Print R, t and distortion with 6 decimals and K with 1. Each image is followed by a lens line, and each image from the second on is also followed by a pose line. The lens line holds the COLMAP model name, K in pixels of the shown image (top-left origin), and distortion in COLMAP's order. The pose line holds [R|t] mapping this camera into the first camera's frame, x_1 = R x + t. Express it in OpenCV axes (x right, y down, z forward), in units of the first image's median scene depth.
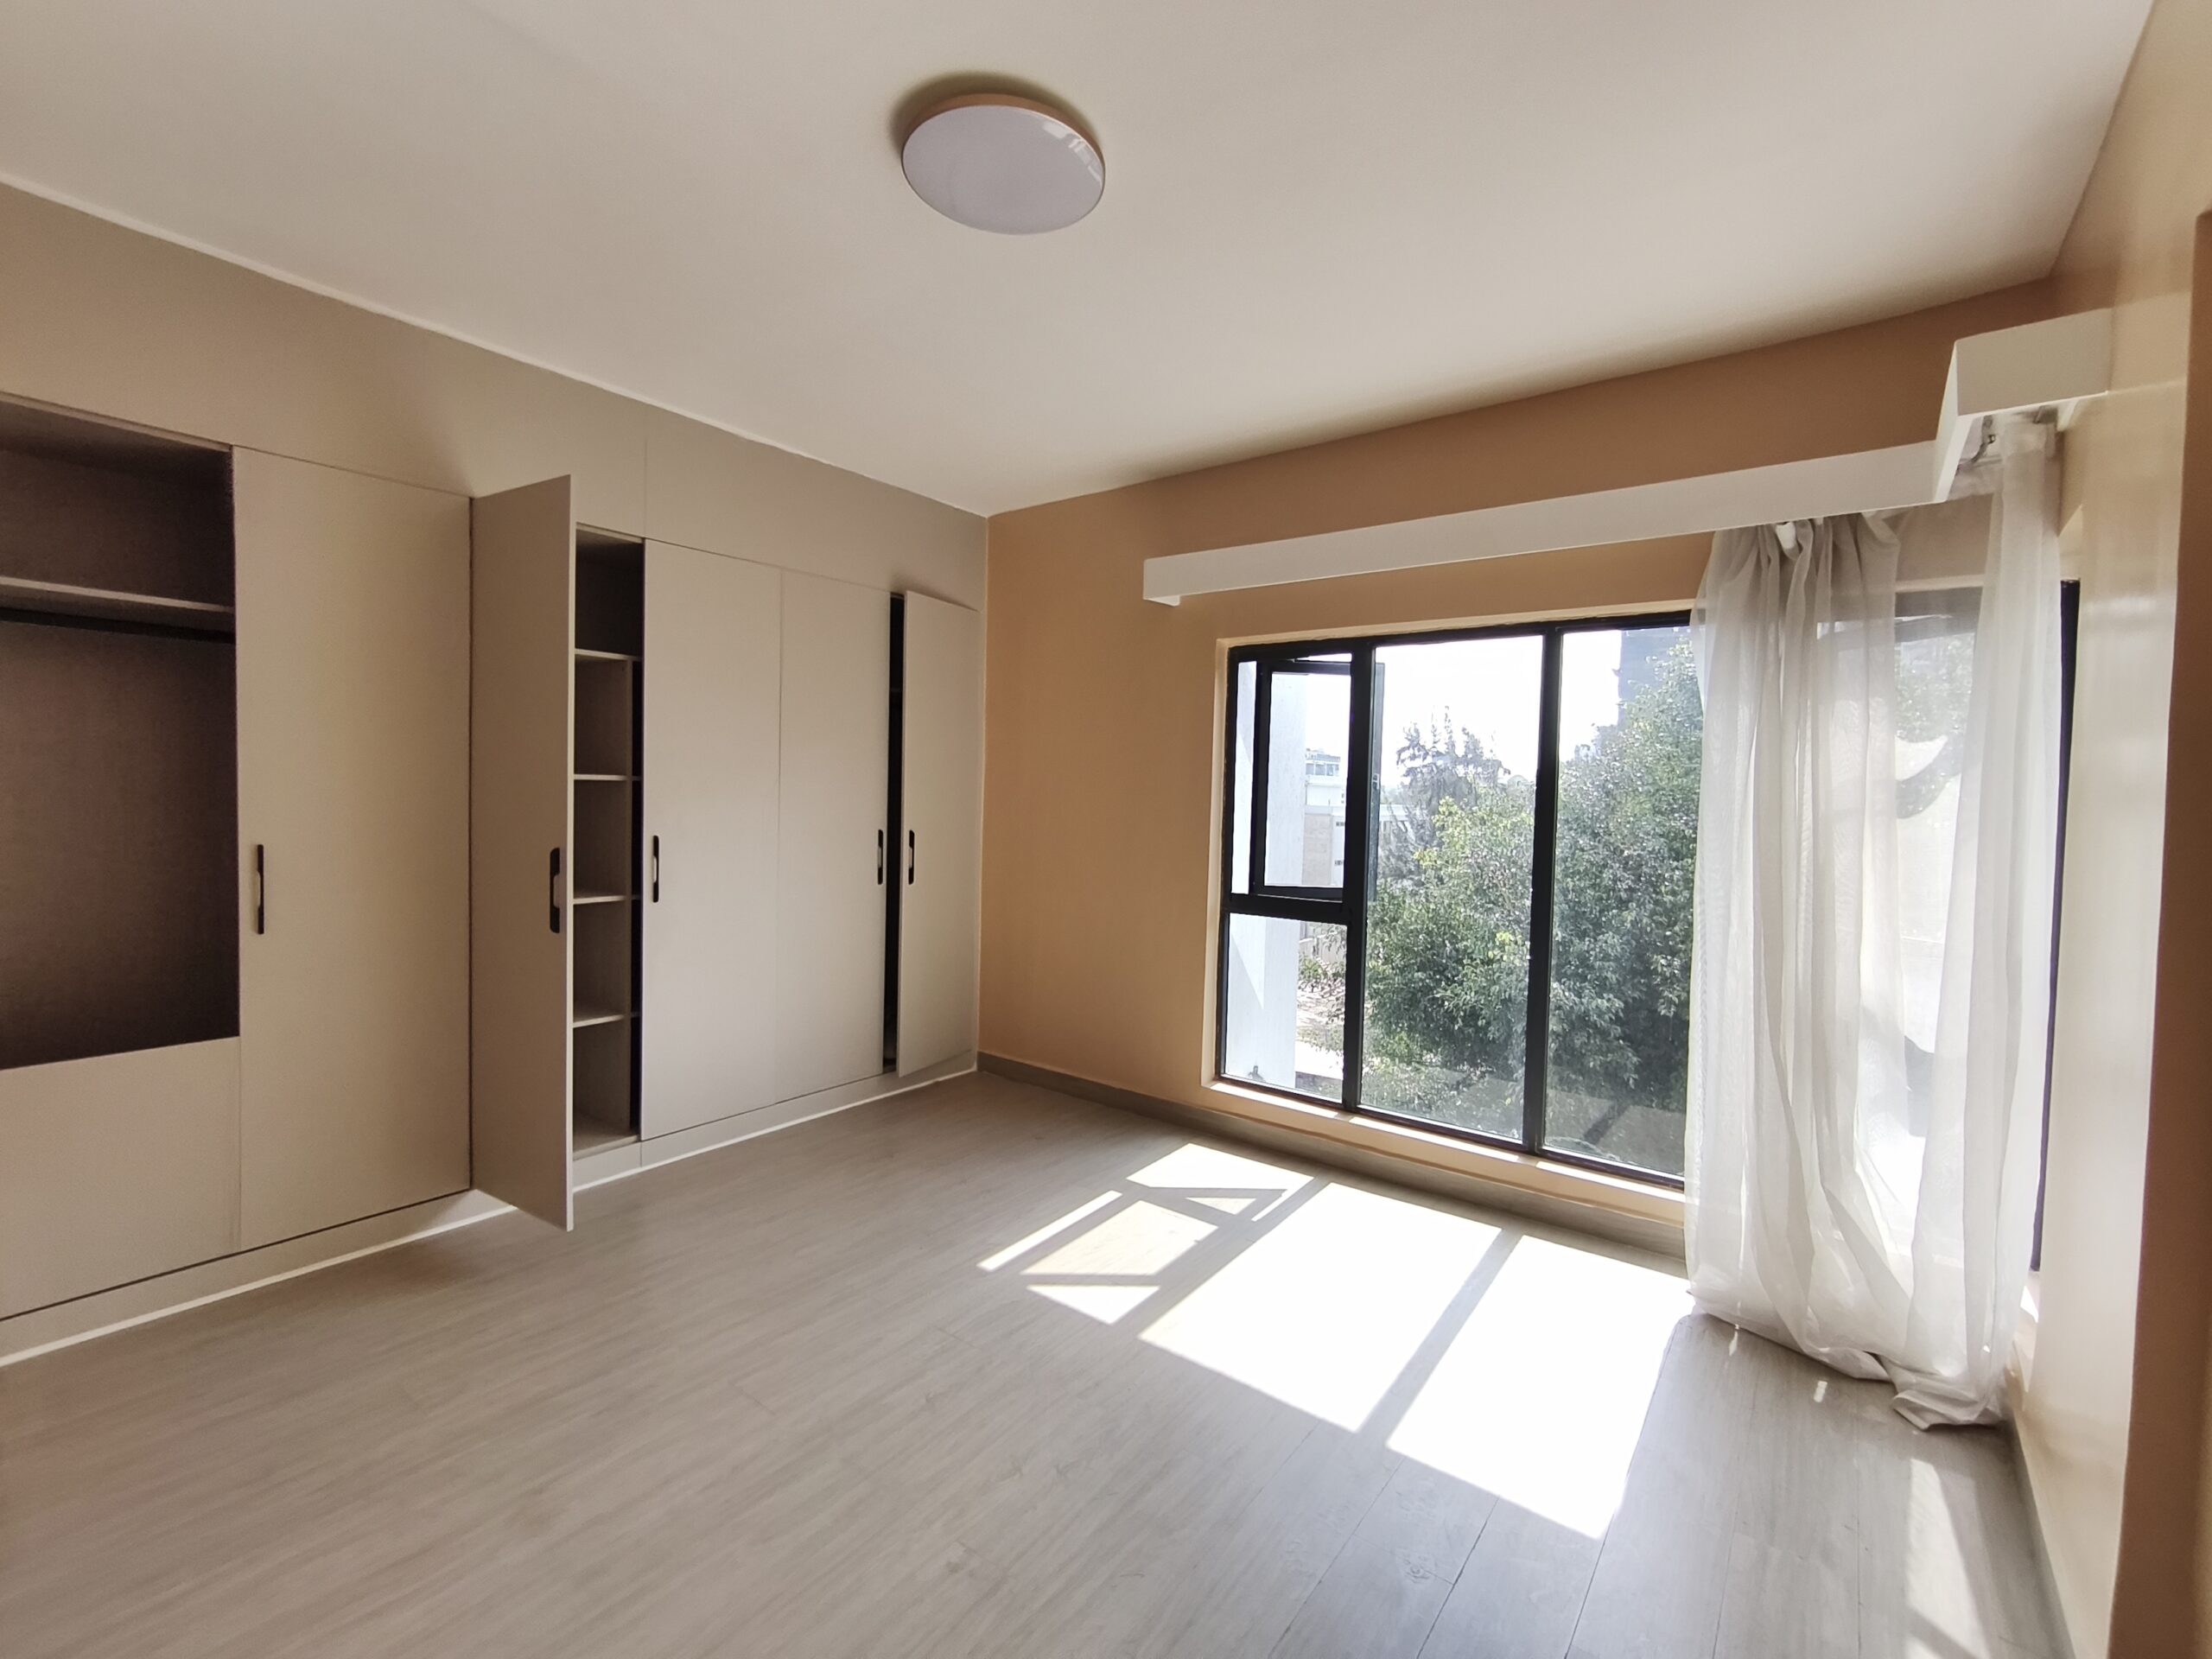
lens RADIAL K [[966.4, 0, 1118.4], [0, 966.4, 823.8], [0, 0, 1]] dist [0.000158, -0.000011]
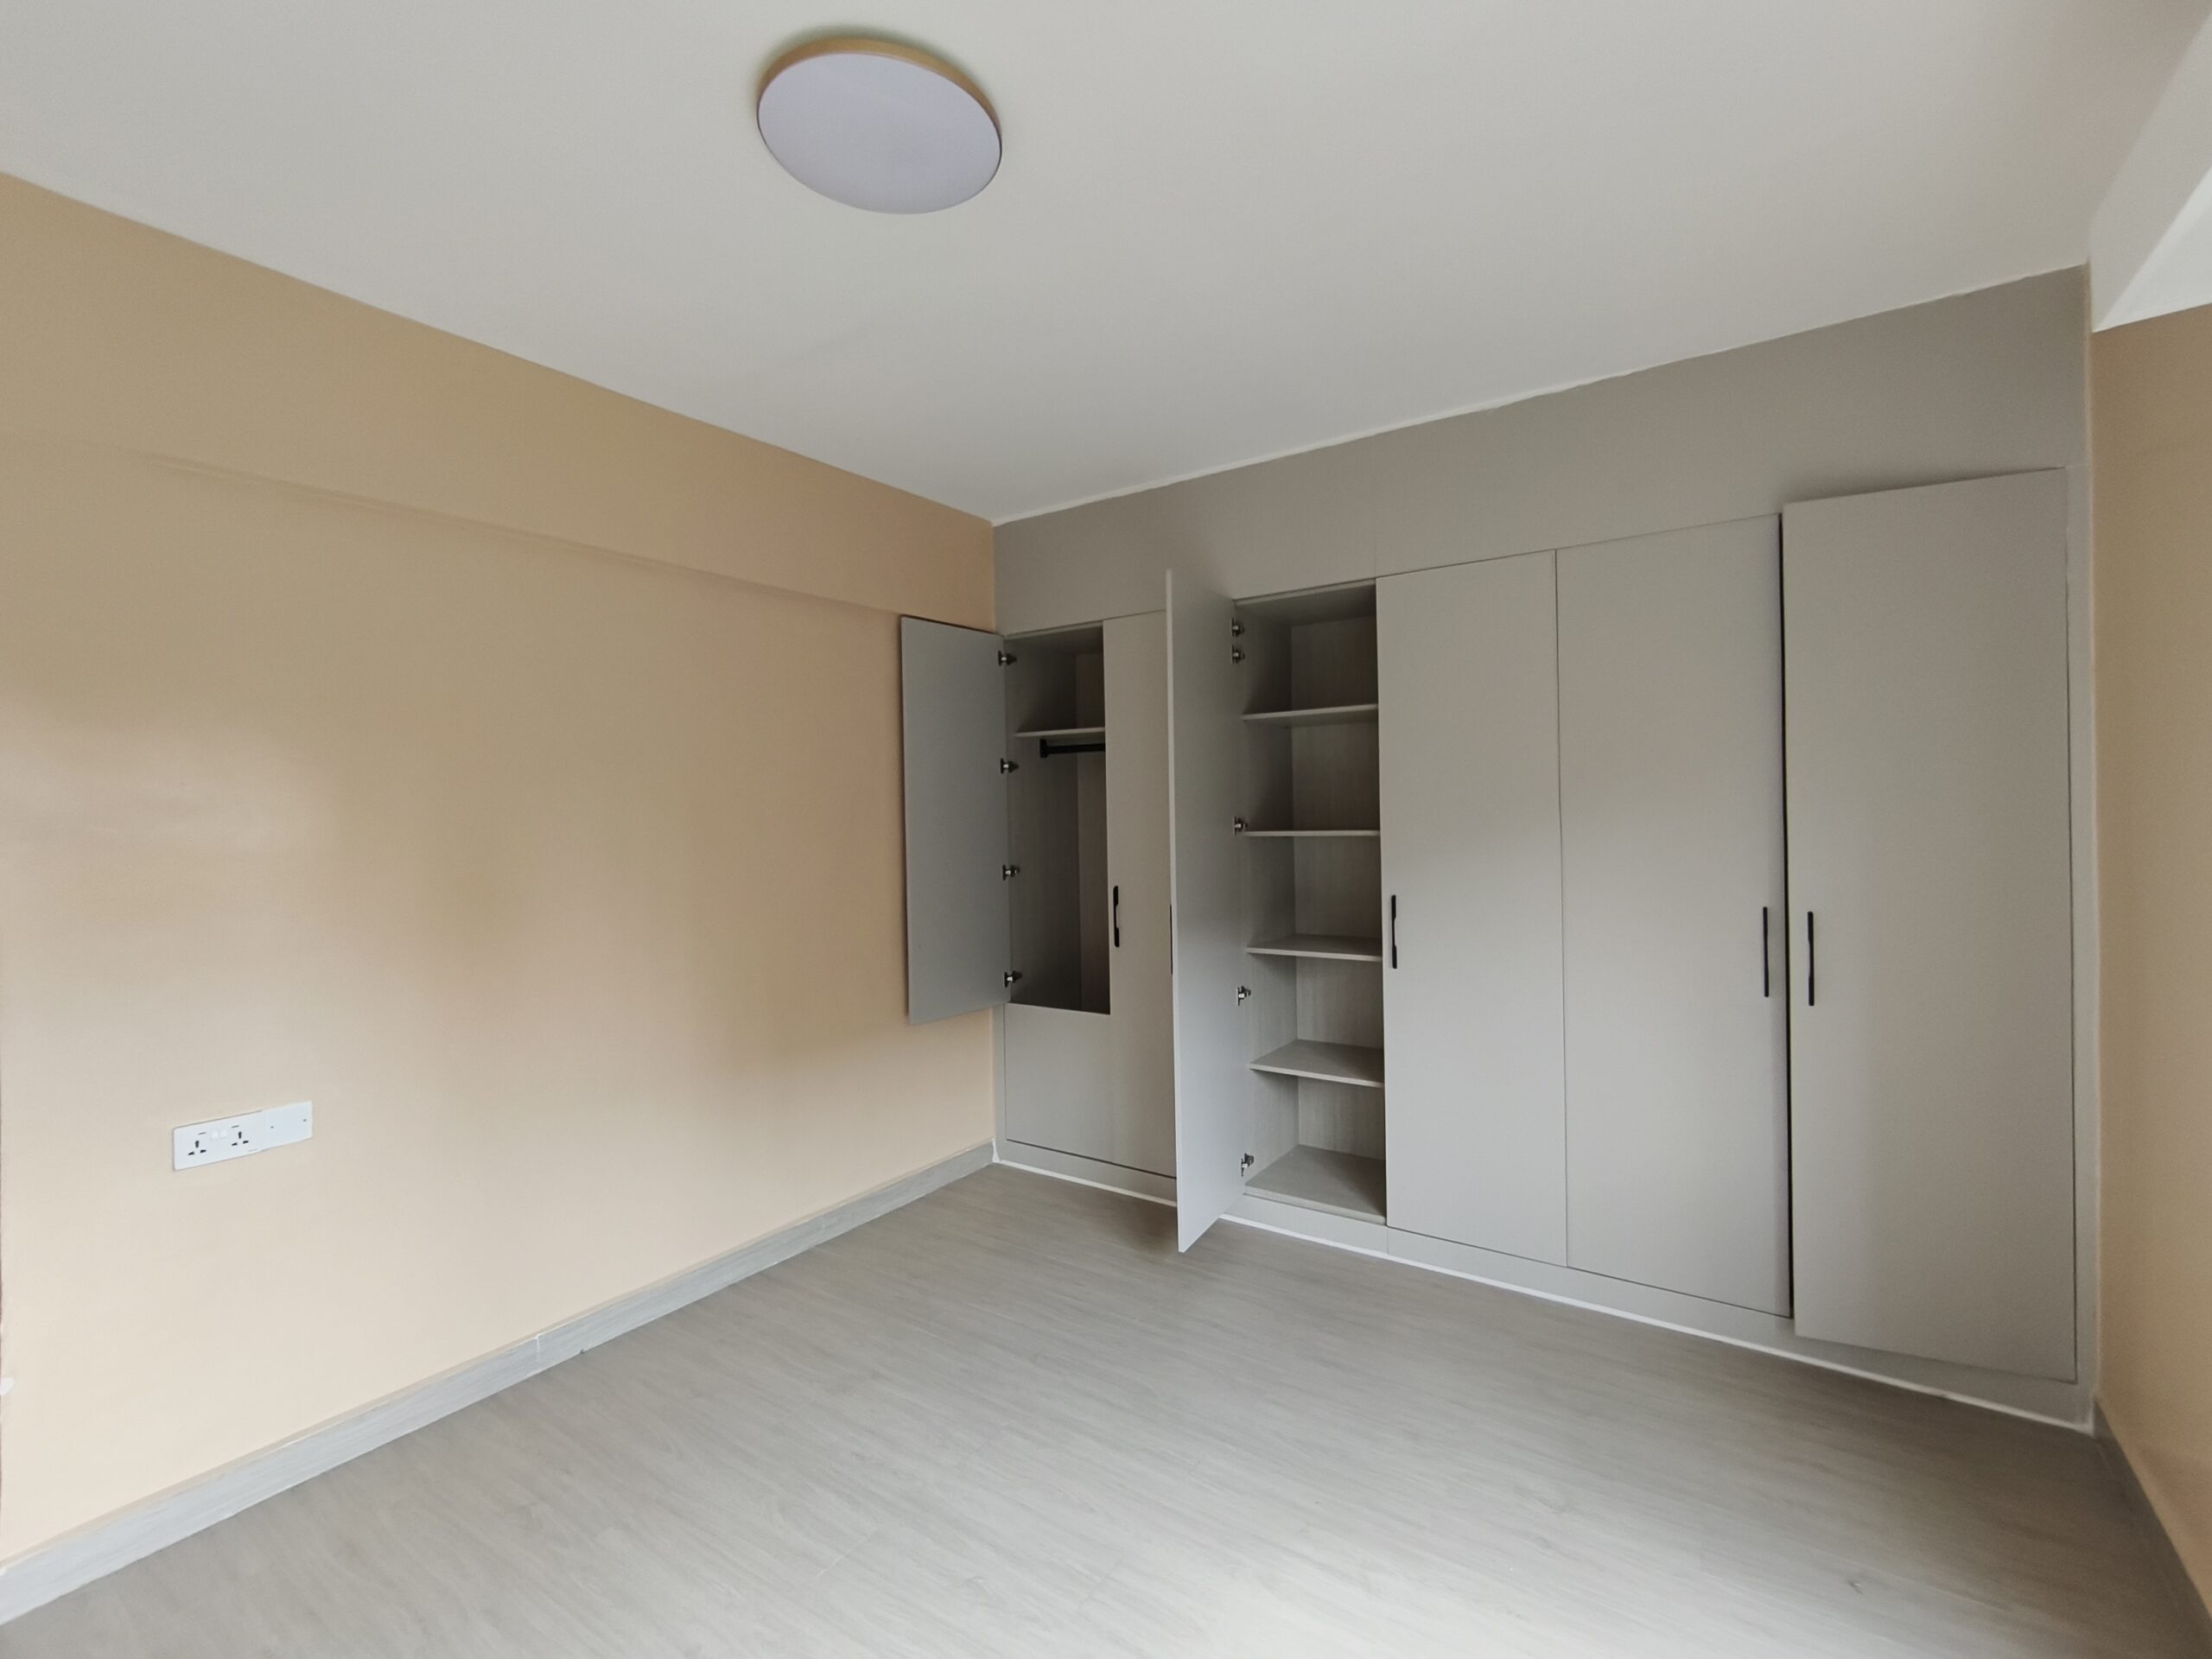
lens RADIAL K [[966.4, 0, 1120.3], [0, 966.4, 826.9], [0, 0, 1]] dist [0.000158, -0.000011]
pose [[0.048548, -0.024461, -0.998521, 0.432158], [-0.023035, 0.999407, -0.025603, -0.023767], [0.998555, 0.024244, 0.047956, 0.703497]]
